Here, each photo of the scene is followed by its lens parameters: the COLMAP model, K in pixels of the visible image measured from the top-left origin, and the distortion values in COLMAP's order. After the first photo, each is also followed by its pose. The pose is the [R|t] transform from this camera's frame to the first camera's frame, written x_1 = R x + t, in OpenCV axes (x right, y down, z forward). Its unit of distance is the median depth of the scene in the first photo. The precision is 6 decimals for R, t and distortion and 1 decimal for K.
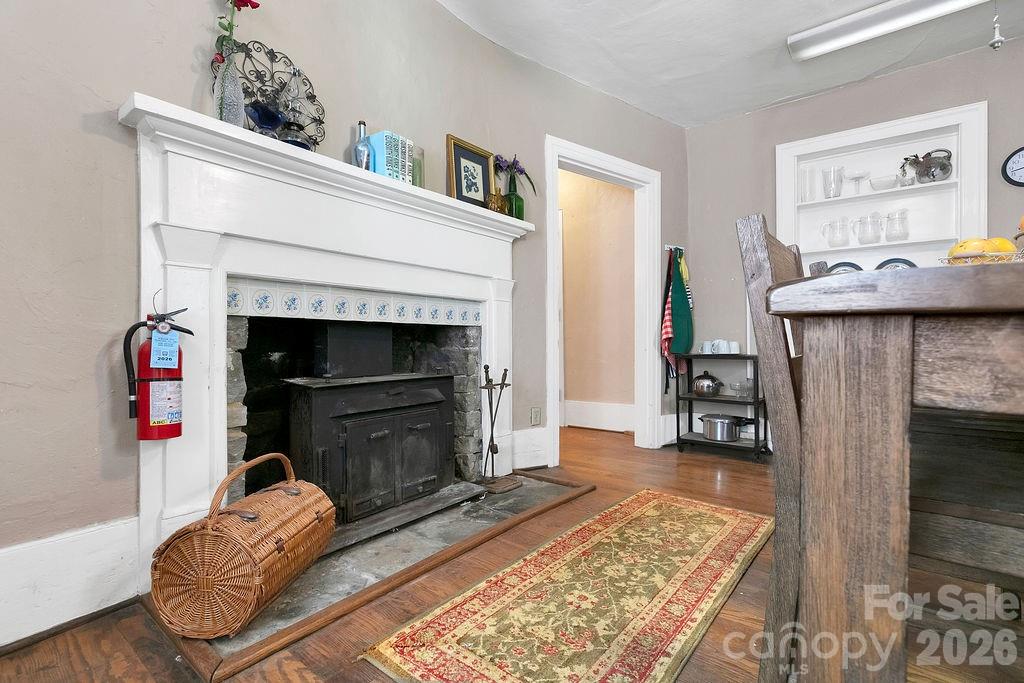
lens RADIAL K [[466.9, 0, 510.6], [0, 466.9, 337.2], [0, 0, 1]] dist [-0.000707, -0.000295]
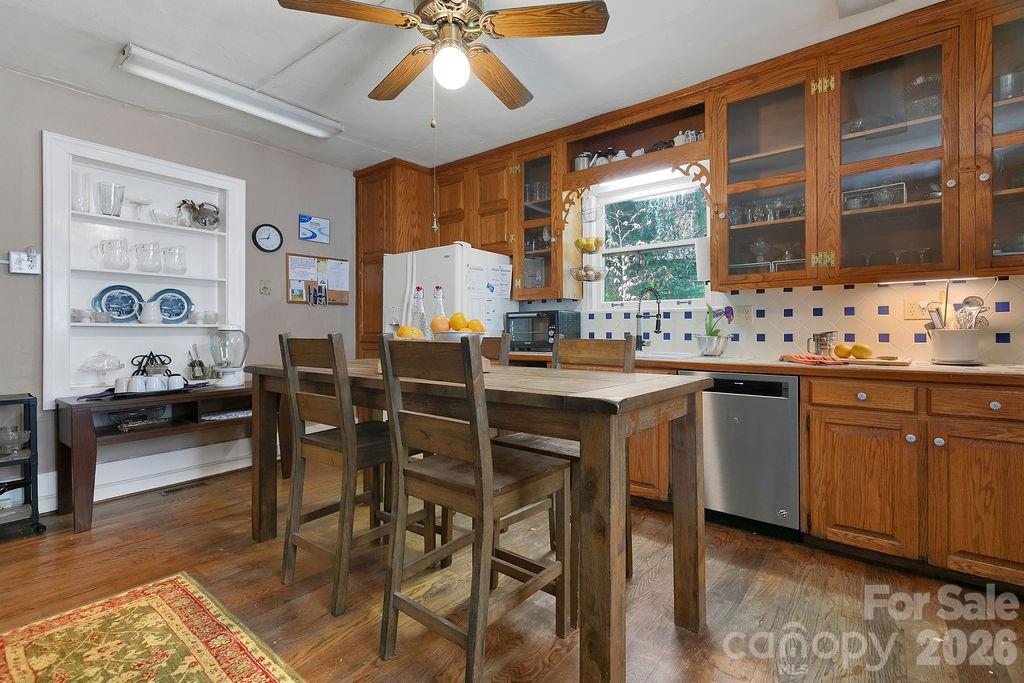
lens RADIAL K [[466.9, 0, 510.6], [0, 466.9, 335.1], [0, 0, 1]] dist [-0.000707, -0.000295]
pose [[-0.002575, -0.005551, 0.999981, -0.349392], [0.008642, 0.999947, 0.005573, -0.086762], [-0.999959, 0.008656, -0.002526, 0.308234]]
